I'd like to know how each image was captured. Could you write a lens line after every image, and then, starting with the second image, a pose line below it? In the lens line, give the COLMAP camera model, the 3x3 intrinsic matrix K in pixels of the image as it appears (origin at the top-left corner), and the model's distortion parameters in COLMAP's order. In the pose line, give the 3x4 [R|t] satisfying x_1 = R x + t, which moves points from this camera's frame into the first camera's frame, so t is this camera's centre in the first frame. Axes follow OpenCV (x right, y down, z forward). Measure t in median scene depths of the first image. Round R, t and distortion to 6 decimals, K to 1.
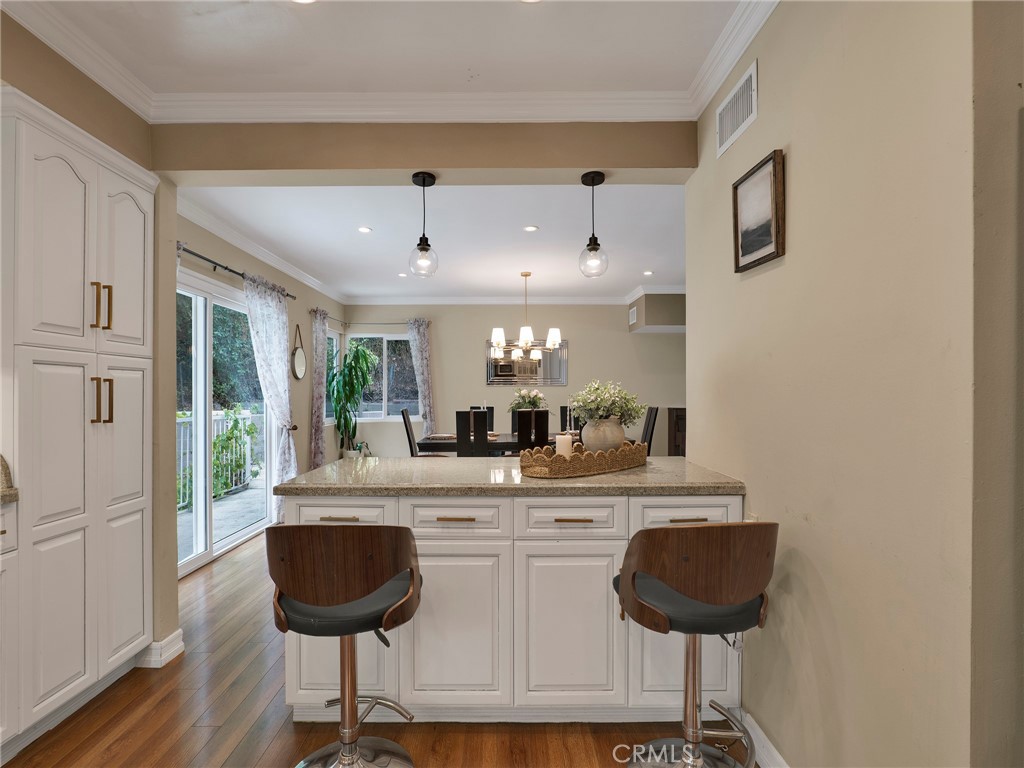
lens RADIAL K [[486.3, 0, 507.4], [0, 486.3, 388.5], [0, 0, 1]] dist [-0.014822, 0.002244]
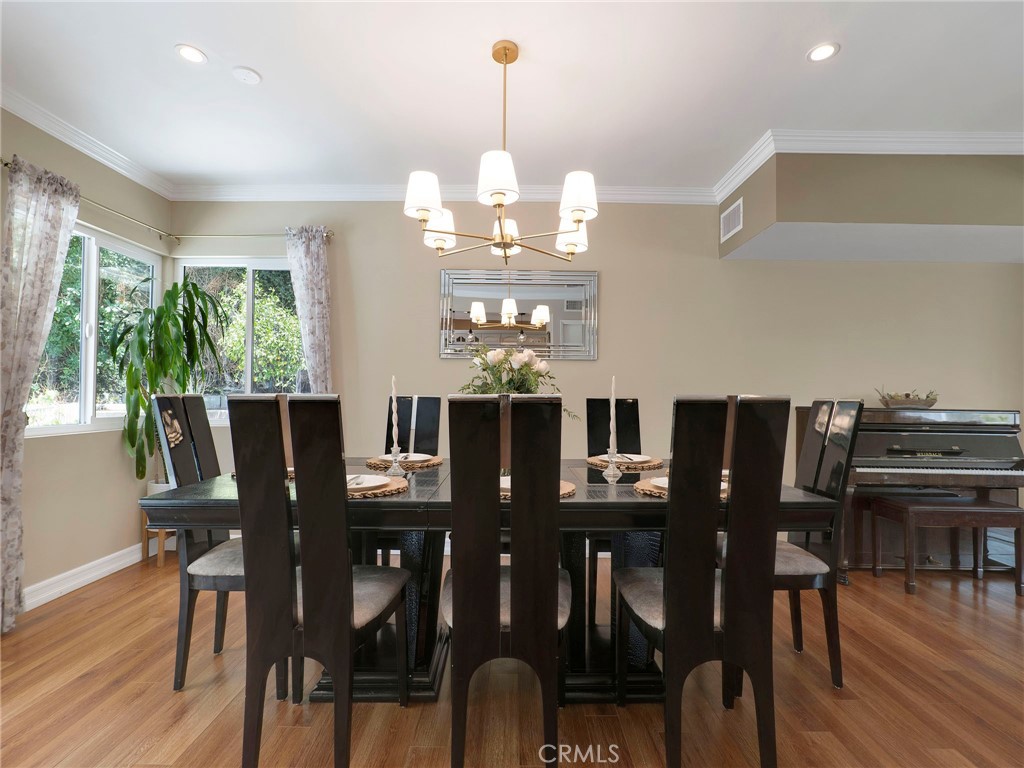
lens RADIAL K [[486.3, 0, 507.4], [0, 486.3, 388.5], [0, 0, 1]] dist [-0.014822, 0.002244]
pose [[0.999668, 0.013752, -0.021802, 0.045192], [-0.013863, 0.999892, -0.004938, 0.030685], [0.021732, 0.005238, 0.999750, 0.544502]]
